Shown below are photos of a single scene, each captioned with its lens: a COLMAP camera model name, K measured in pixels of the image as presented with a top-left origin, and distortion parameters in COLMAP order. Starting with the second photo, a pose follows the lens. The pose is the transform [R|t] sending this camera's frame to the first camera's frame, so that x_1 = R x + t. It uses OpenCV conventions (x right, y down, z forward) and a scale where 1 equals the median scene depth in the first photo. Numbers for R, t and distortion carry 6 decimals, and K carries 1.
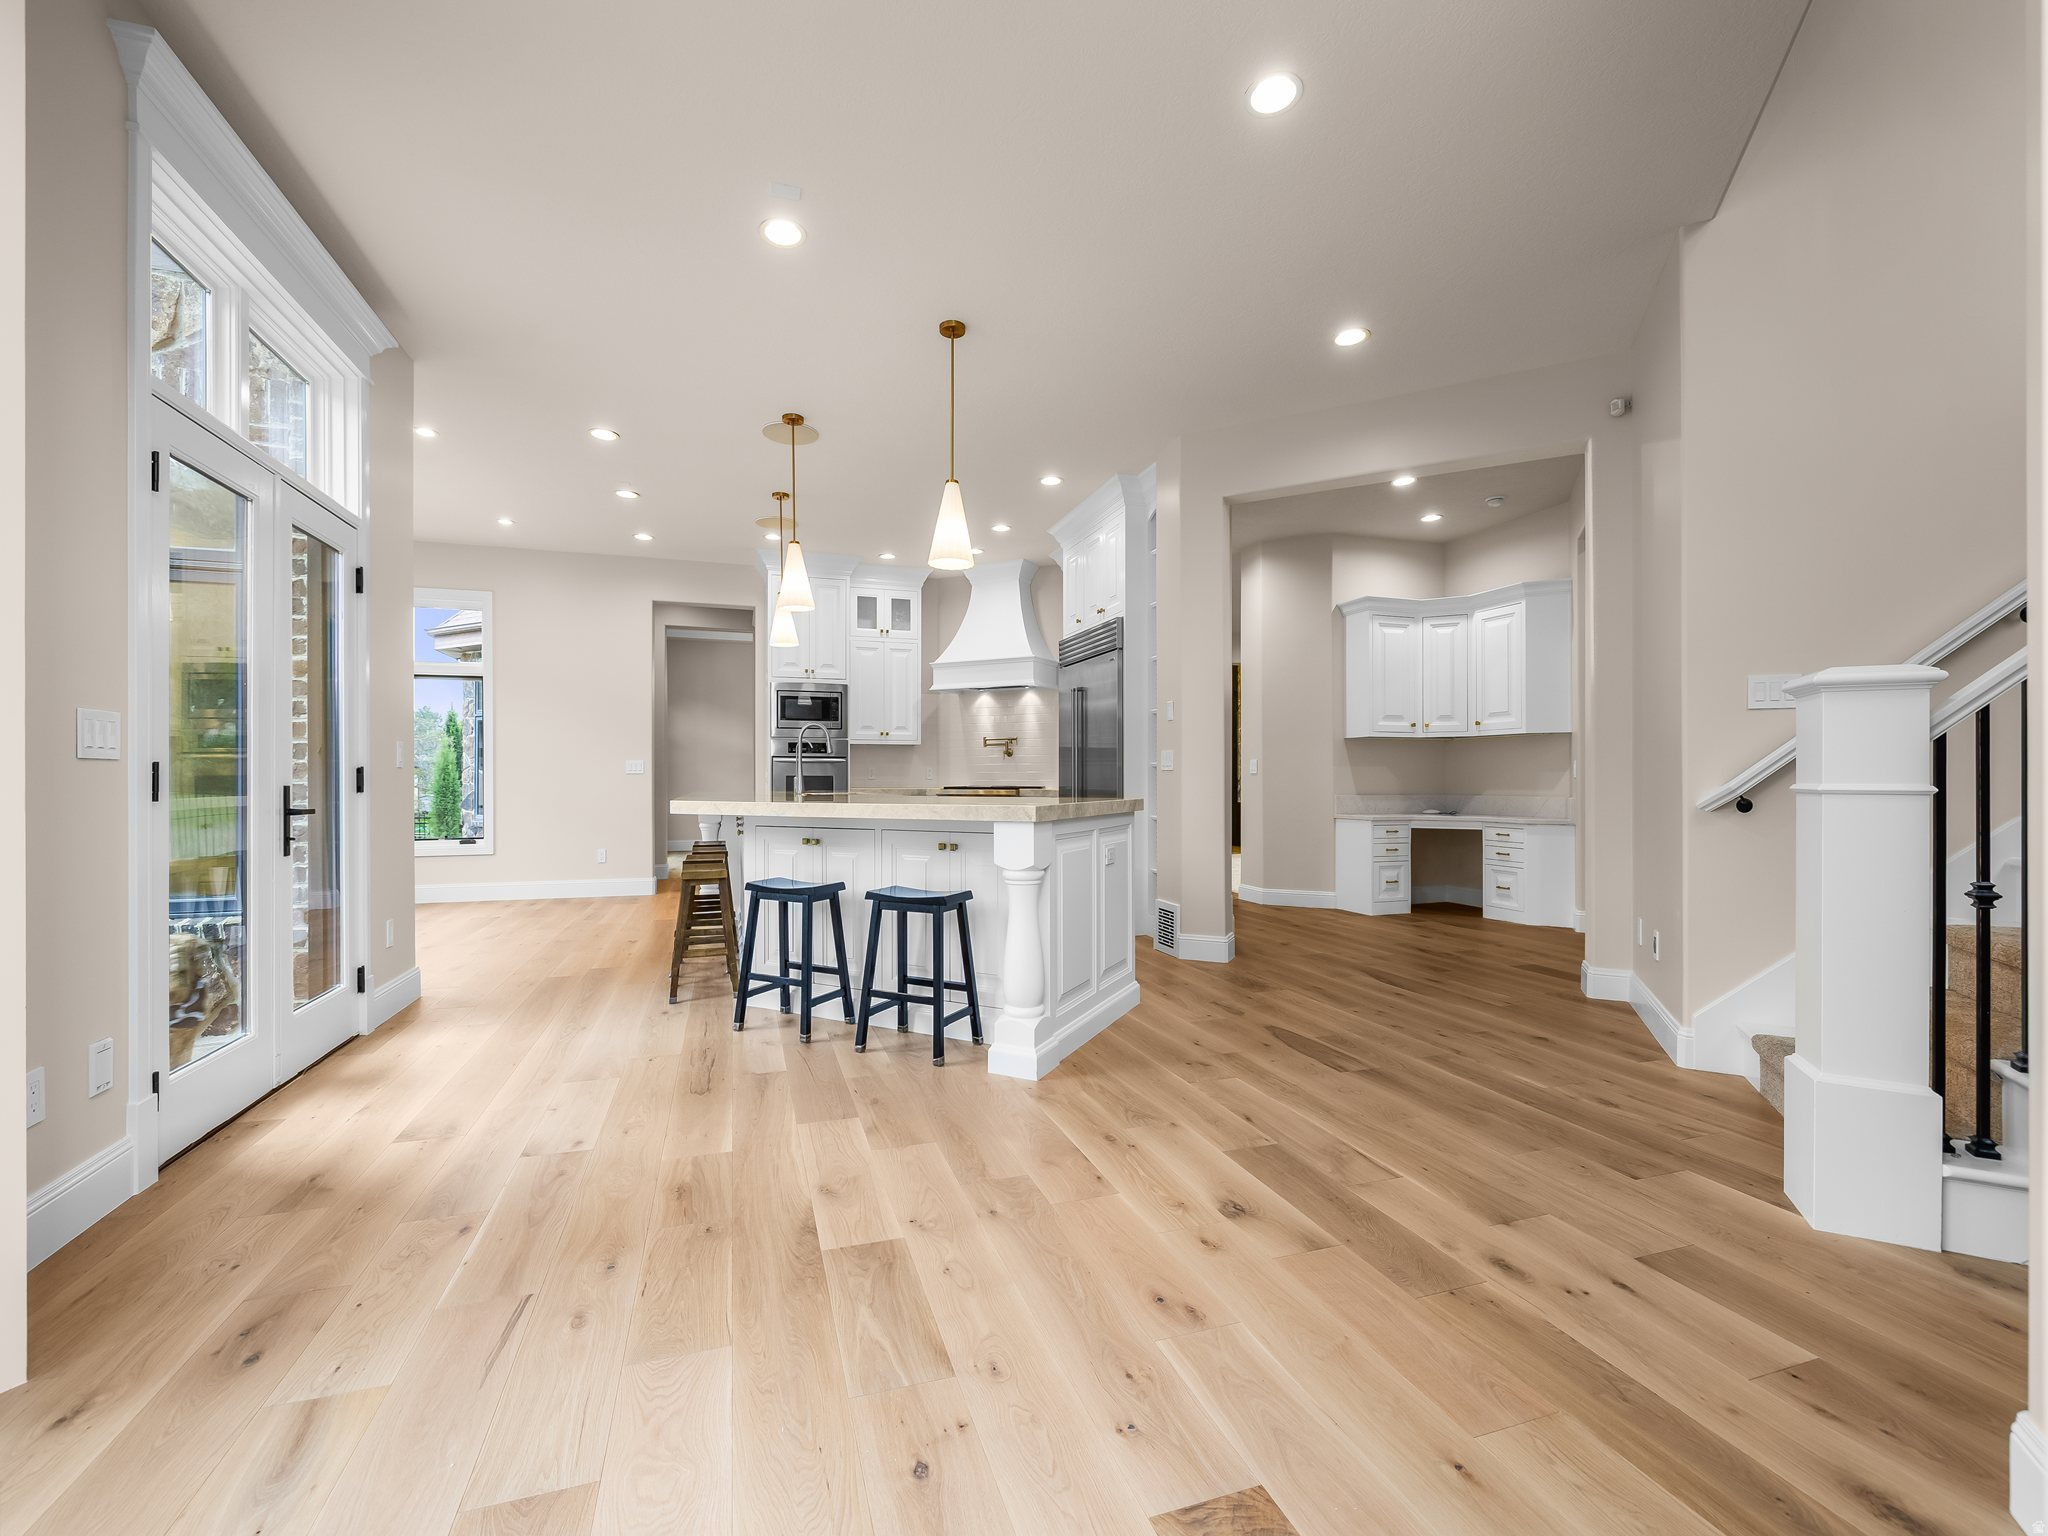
lens RADIAL K [[856.4, 0, 1024.0], [0, 856.4, 768.0], [0, 0, 1]] dist [-0.016794, -0.000036]
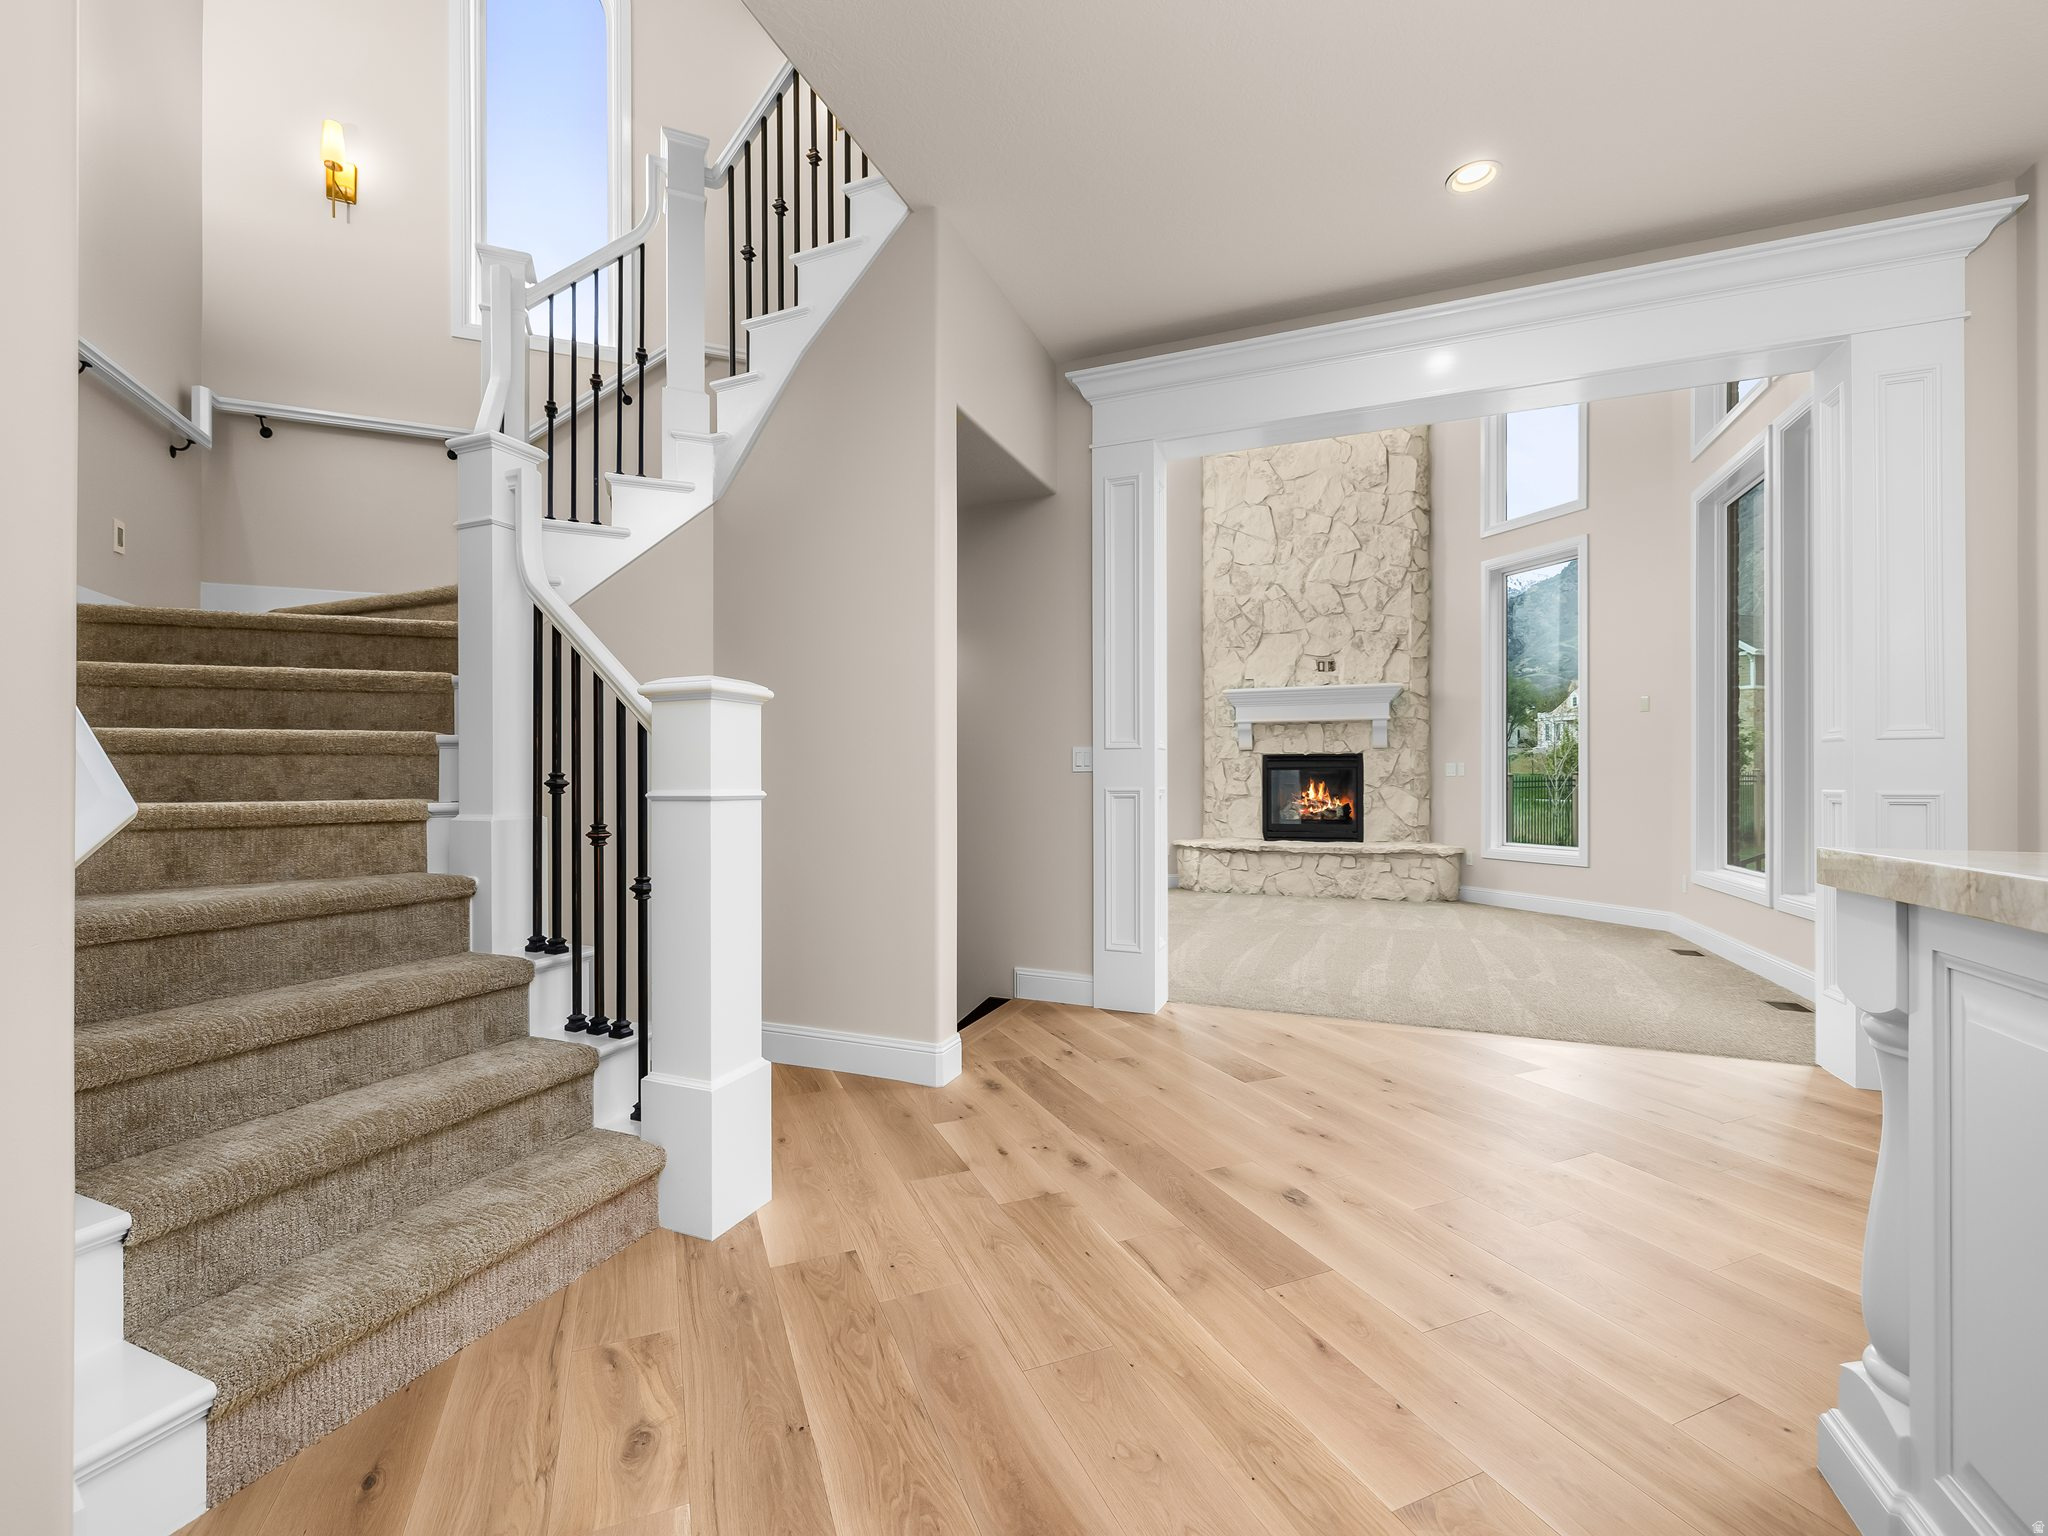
lens RADIAL K [[856.4, 0, 1024.0], [0, 856.4, 768.0], [0, 0, 1]] dist [-0.016794, -0.000036]
pose [[-0.996385, -0.004487, -0.084834, 0.620042], [-0.003339, 0.999901, -0.013671, 0.005070], [0.084887, -0.013338, -0.996301, 1.867952]]
